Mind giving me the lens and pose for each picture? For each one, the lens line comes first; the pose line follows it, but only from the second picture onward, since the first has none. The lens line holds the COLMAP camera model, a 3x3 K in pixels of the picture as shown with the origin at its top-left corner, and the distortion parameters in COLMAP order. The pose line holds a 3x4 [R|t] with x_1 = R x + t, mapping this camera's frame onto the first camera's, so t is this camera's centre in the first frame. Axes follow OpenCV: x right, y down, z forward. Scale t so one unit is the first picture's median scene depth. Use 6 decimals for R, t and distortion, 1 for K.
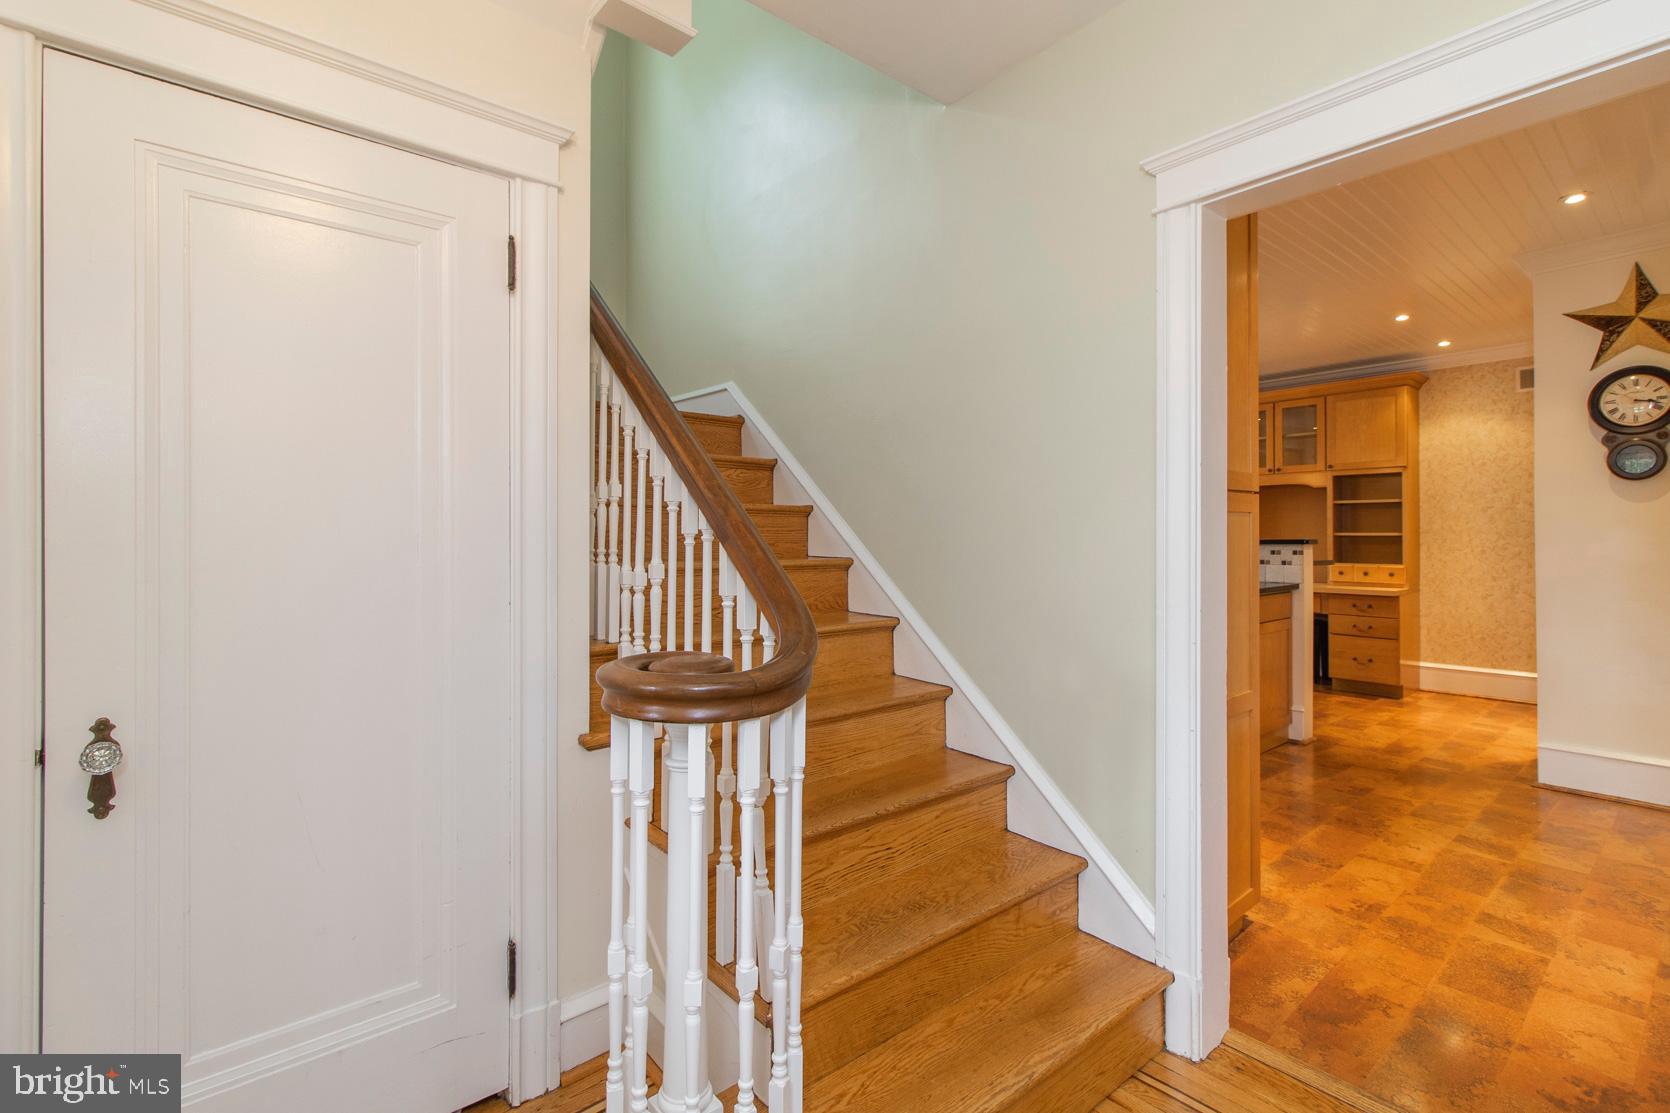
lens RADIAL K [[785.1, 0, 840.7], [0, 785.1, 544.8], [0, 0, 1]] dist [0.006359, -0.000417]
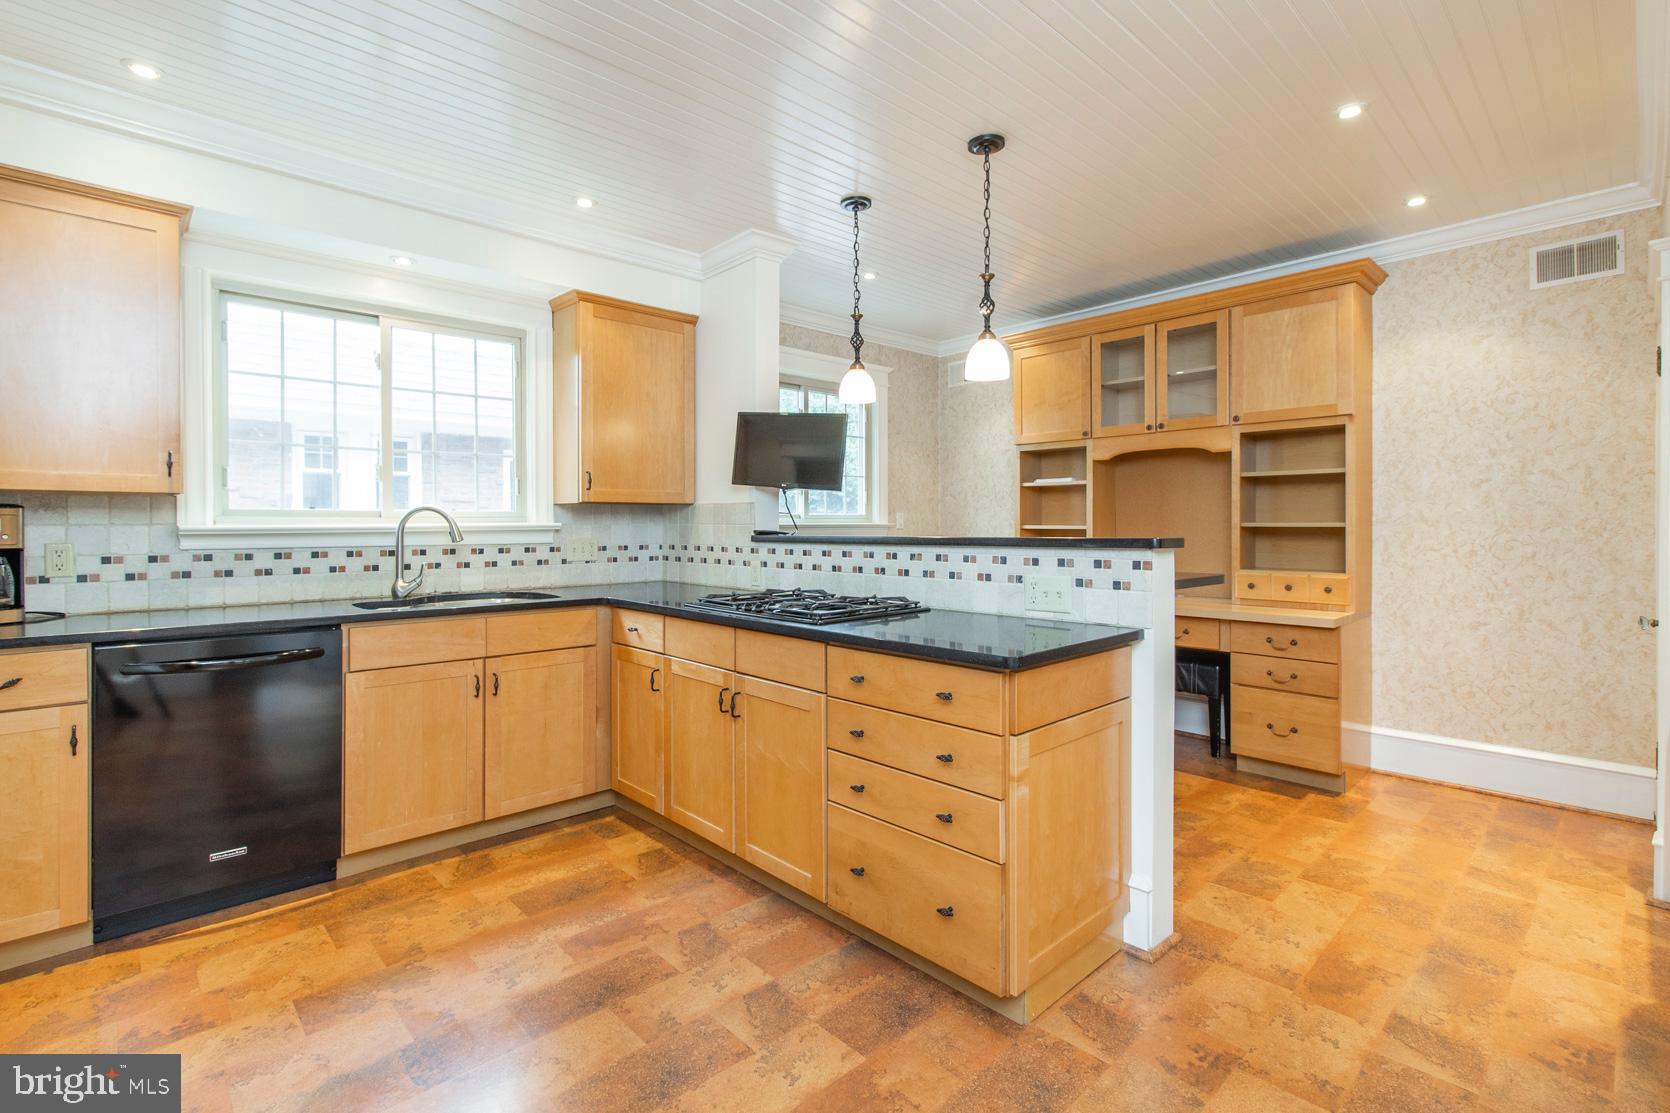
lens RADIAL K [[785.1, 0, 830.1], [0, 785.1, 545.2], [0, 0, 1]] dist [0.006359, -0.000417]
pose [[0.999123, -0.005231, 0.041541, 0.285318], [0.004618, 0.999879, 0.014838, -0.008607], [-0.041614, -0.014633, 0.999027, 0.402283]]
